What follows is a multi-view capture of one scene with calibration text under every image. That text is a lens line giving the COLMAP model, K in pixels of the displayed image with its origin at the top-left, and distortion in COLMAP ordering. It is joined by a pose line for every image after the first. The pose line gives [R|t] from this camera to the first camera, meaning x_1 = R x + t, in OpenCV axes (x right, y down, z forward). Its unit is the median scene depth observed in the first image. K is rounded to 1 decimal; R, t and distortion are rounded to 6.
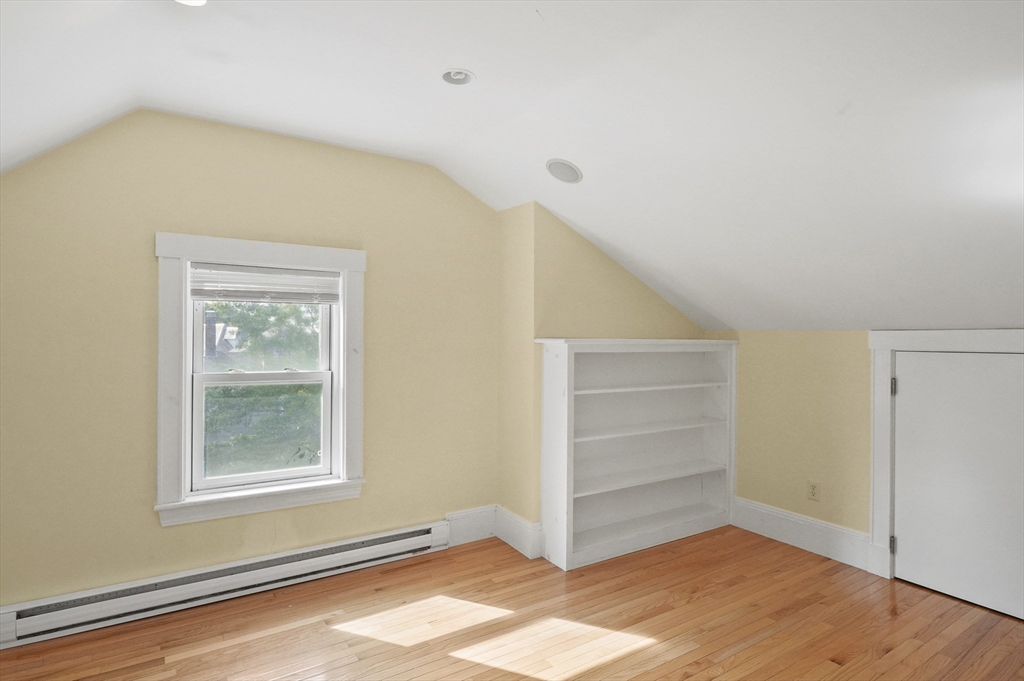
lens RADIAL K [[538.3, 0, 506.2], [0, 538.3, 340.8], [0, 0, 1]] dist [-0.019727, 0.006774]
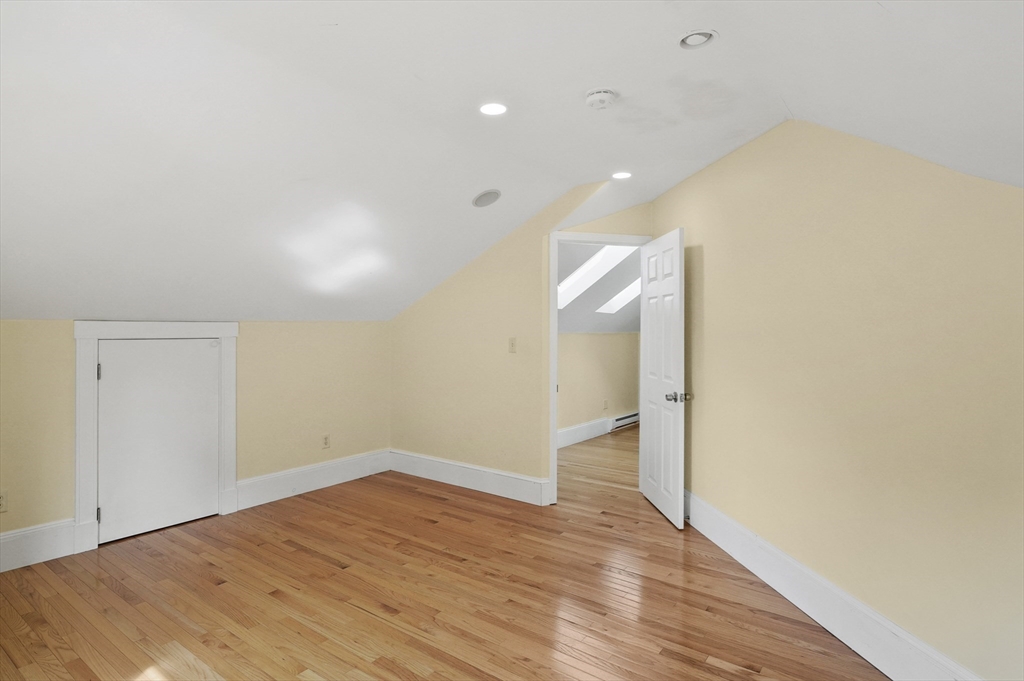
lens RADIAL K [[538.3, 0, 506.2], [0, 538.3, 336.0], [0, 0, 1]] dist [-0.019727, 0.006774]
pose [[-0.358246, -0.013546, 0.933529, -0.611812], [0.000735, 0.999890, 0.014791, -0.003950], [-0.933627, 0.005985, -0.358197, 0.619642]]
